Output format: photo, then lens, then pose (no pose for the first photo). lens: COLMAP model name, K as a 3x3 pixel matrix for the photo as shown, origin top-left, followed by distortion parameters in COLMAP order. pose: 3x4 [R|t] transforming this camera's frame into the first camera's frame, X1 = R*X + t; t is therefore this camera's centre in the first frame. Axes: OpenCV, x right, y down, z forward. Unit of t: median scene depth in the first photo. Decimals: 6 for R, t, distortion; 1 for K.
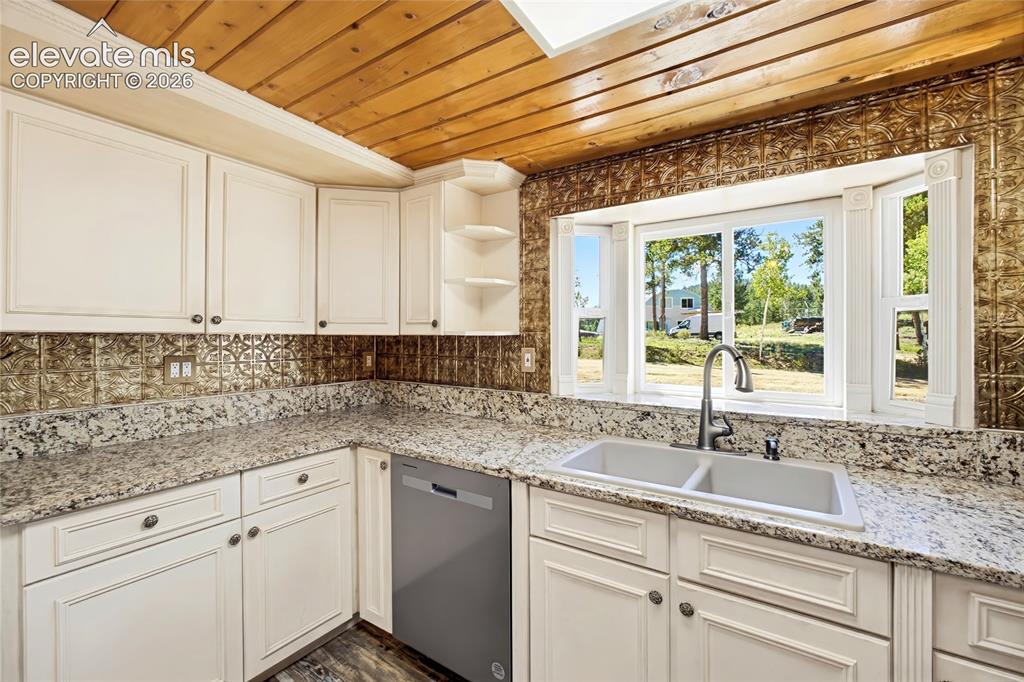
lens RADIAL K [[435.7, 0, 513.2], [0, 435.7, 334.5], [0, 0, 1]] dist [-0.019104, 0.003921]
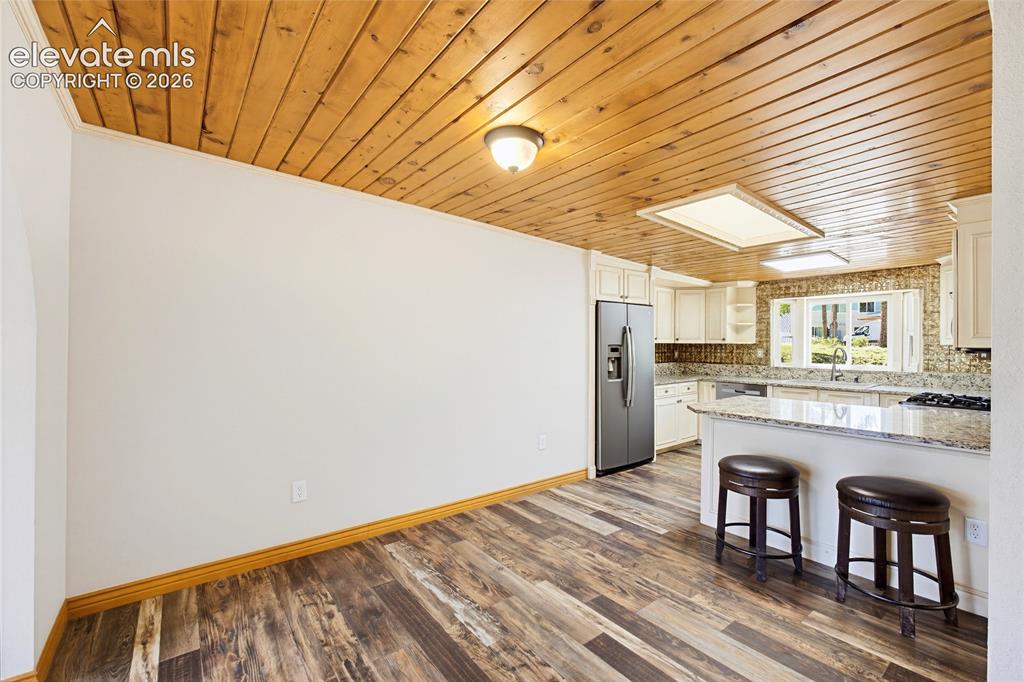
lens RADIAL K [[435.7, 0, 518.7], [0, 435.7, 342.9], [0, 0, 1]] dist [-0.019104, 0.003921]
pose [[0.954404, 0.004580, -0.298484, -0.575539], [-0.003034, 0.999979, 0.005642, -0.013278], [0.298504, -0.004479, 0.954398, -1.923711]]
